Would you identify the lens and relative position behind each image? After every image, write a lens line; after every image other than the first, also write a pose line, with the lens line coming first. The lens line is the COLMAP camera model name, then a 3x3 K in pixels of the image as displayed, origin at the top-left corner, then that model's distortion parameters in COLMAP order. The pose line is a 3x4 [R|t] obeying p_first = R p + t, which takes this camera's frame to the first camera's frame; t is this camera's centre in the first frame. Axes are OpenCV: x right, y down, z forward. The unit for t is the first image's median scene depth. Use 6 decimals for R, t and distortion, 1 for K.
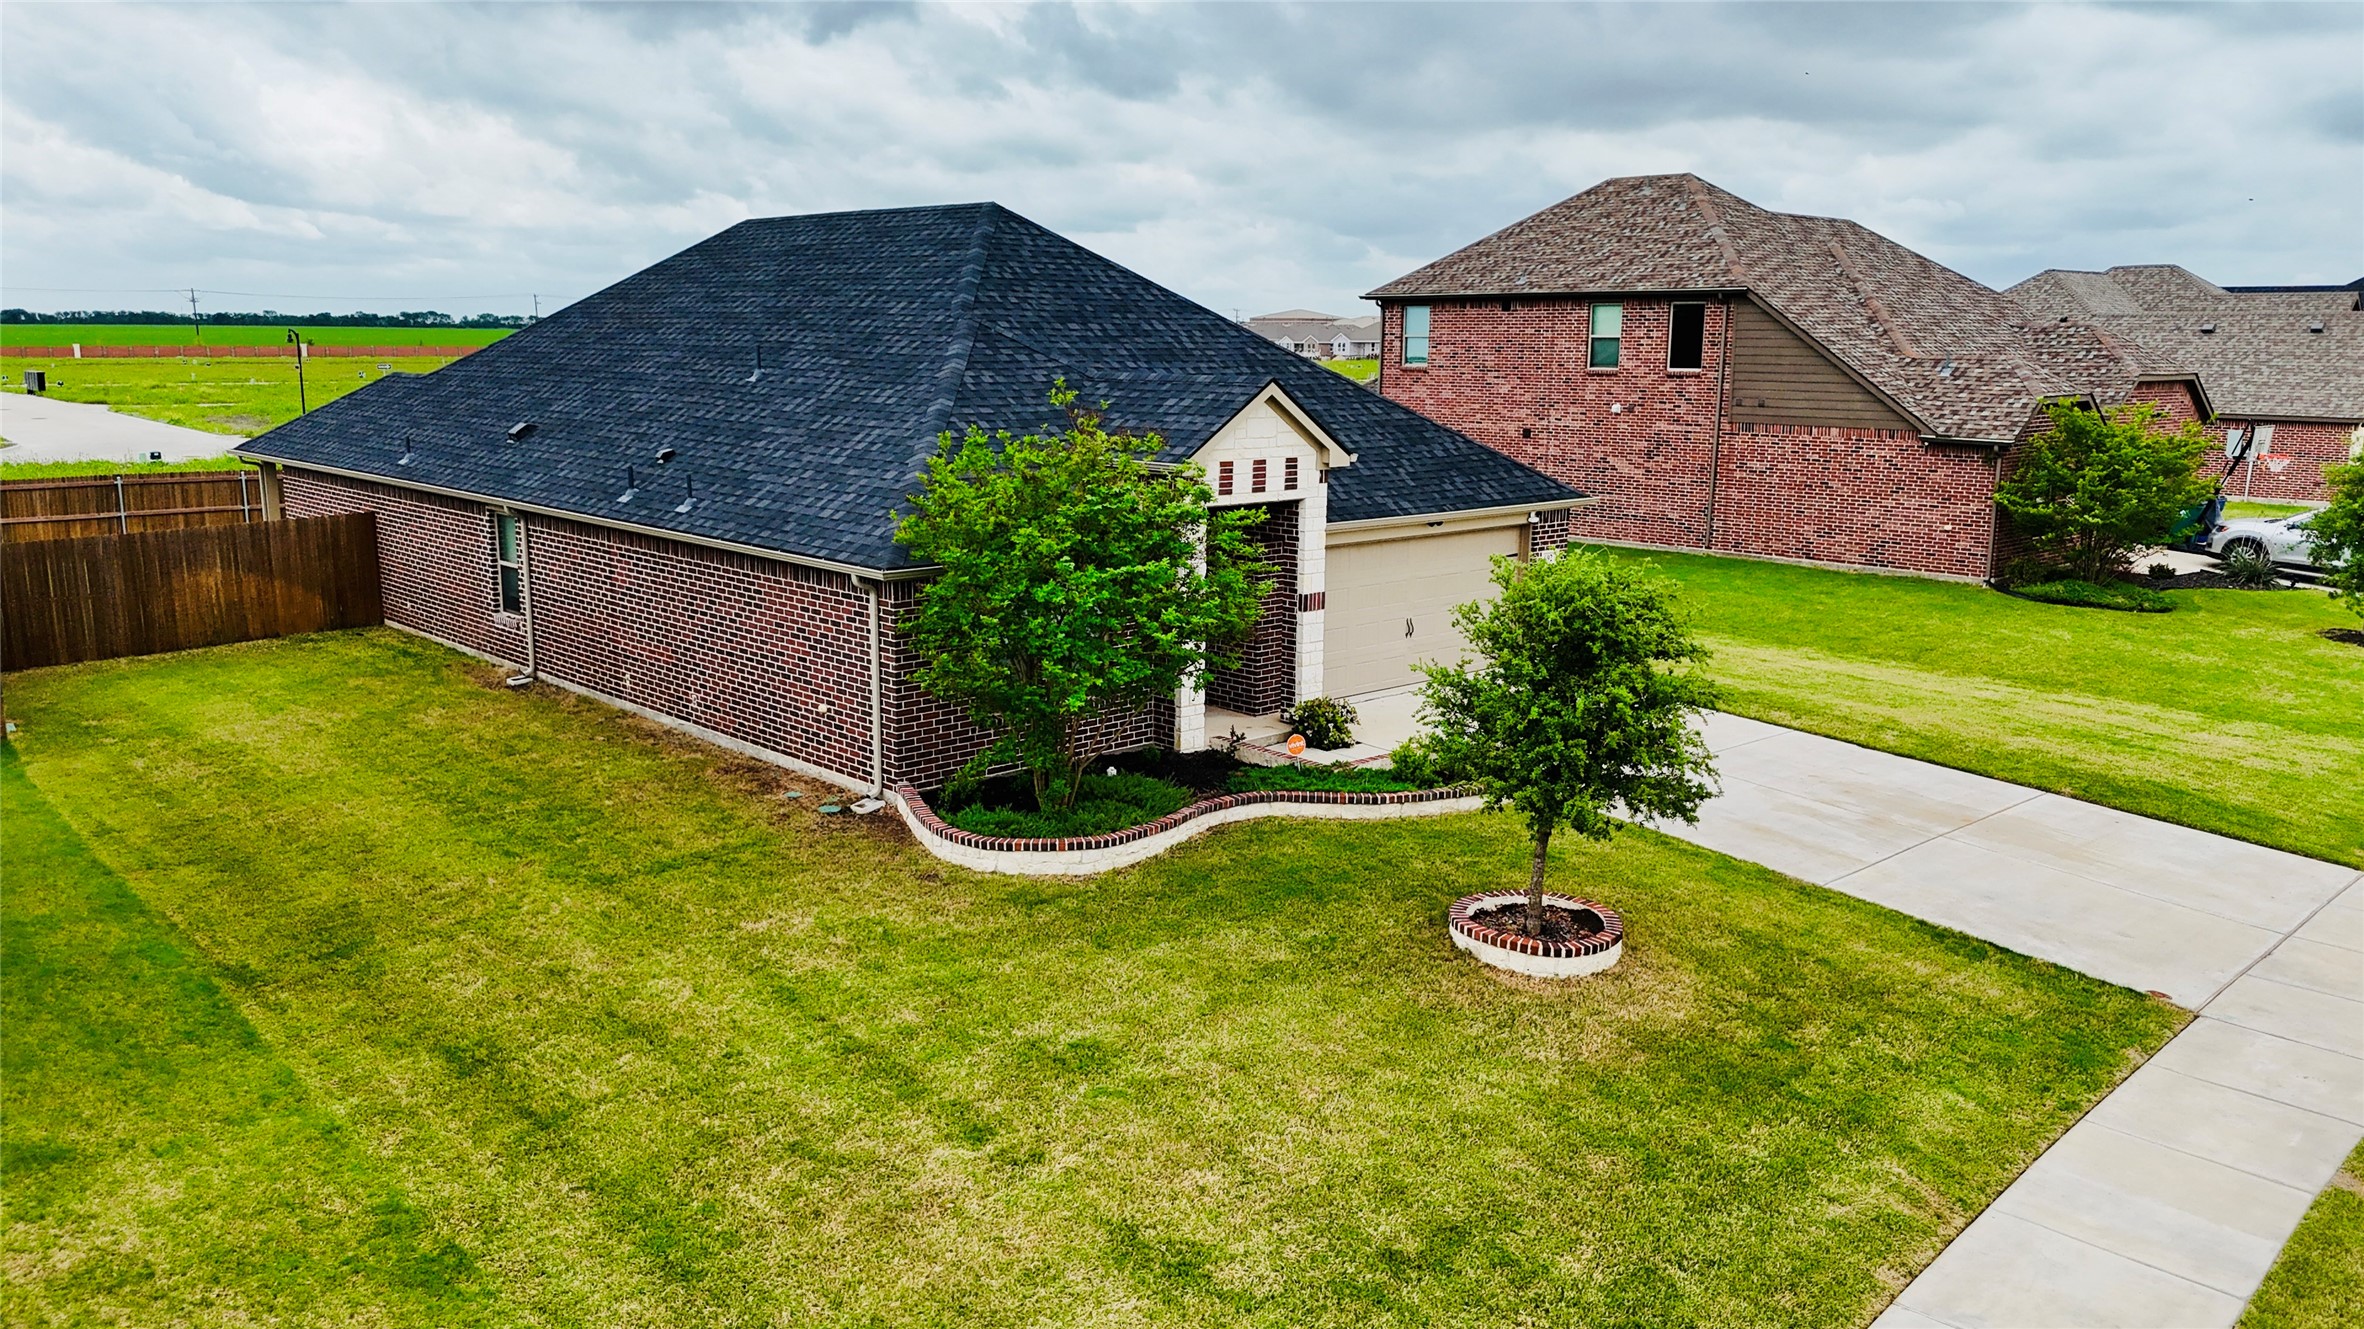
lens RADIAL K [[1763.3, 0, 1182.0], [0, 1763.3, 664.5], [0, 0, 1]] dist [0.078745, -0.100916]
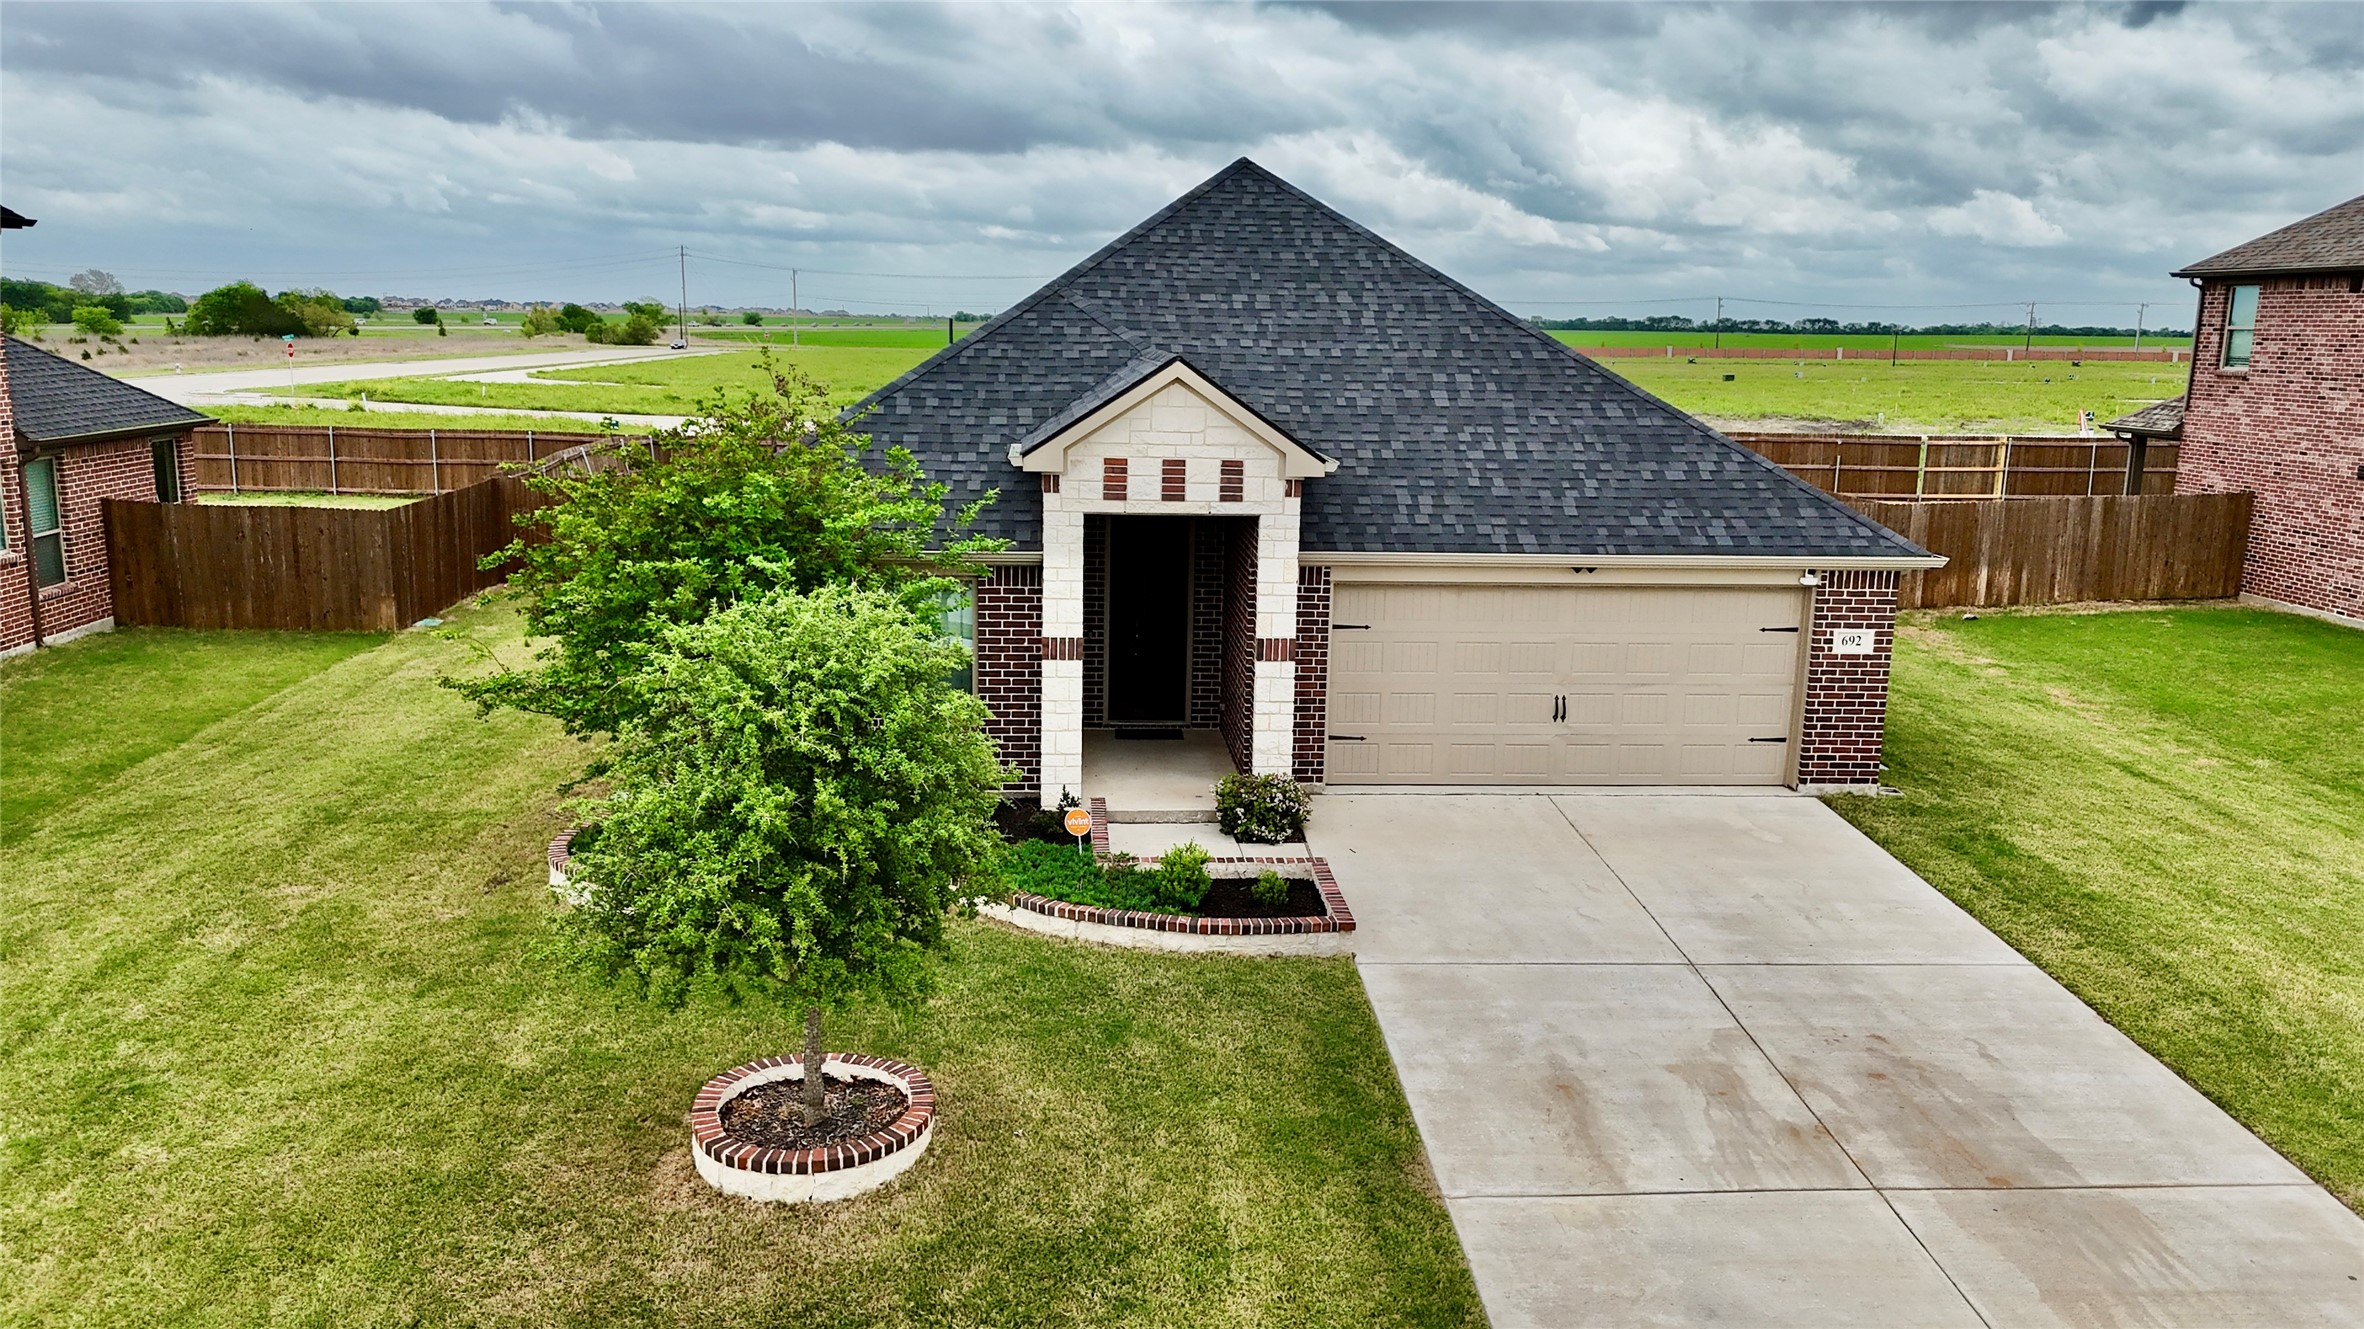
lens RADIAL K [[1739.0, 0, 1159.7], [0, 1739.0, 659.4], [0, 0, 1]] dist [0.067074, -0.088060]
pose [[0.778021, 0.125907, -0.615492, 0.526561], [-0.127547, 0.990964, 0.041487, -0.058900], [0.615154, 0.046226, 0.787050, 0.388197]]
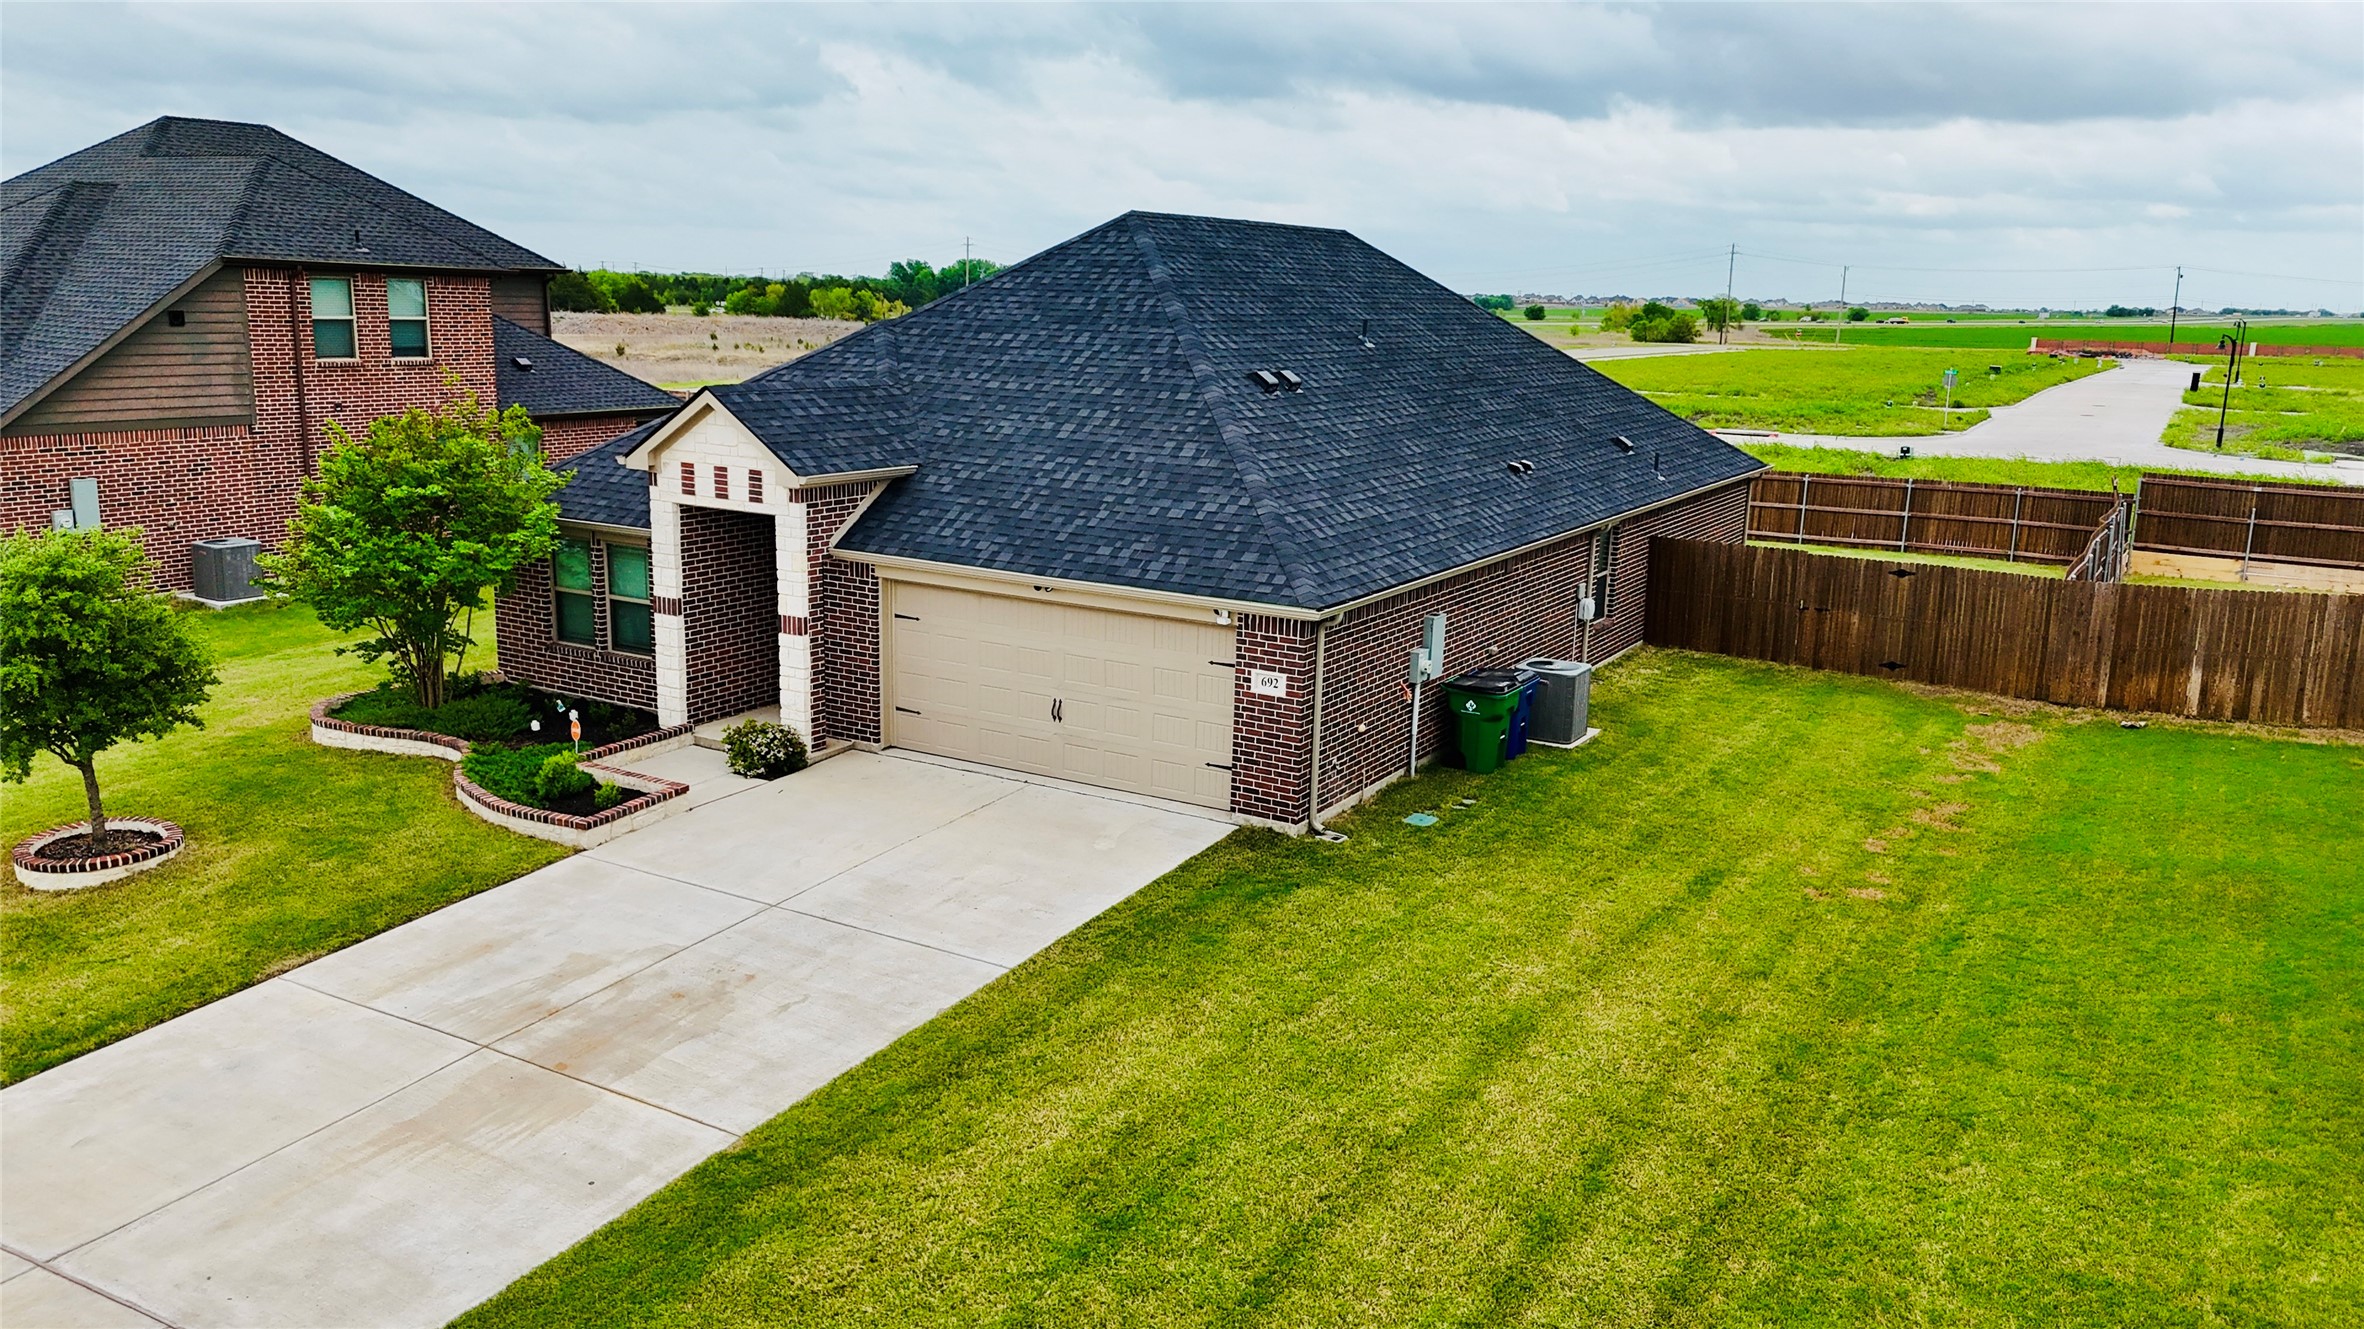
lens RADIAL K [[1739.0, 0, 1159.7], [0, 1739.0, 659.4], [0, 0, 1]] dist [0.067074, -0.088060]
pose [[0.283539, 0.199153, -0.938053, 1.066410], [-0.198003, 0.969277, 0.145933, -0.203606], [0.938297, 0.144359, 0.314261, 0.935334]]
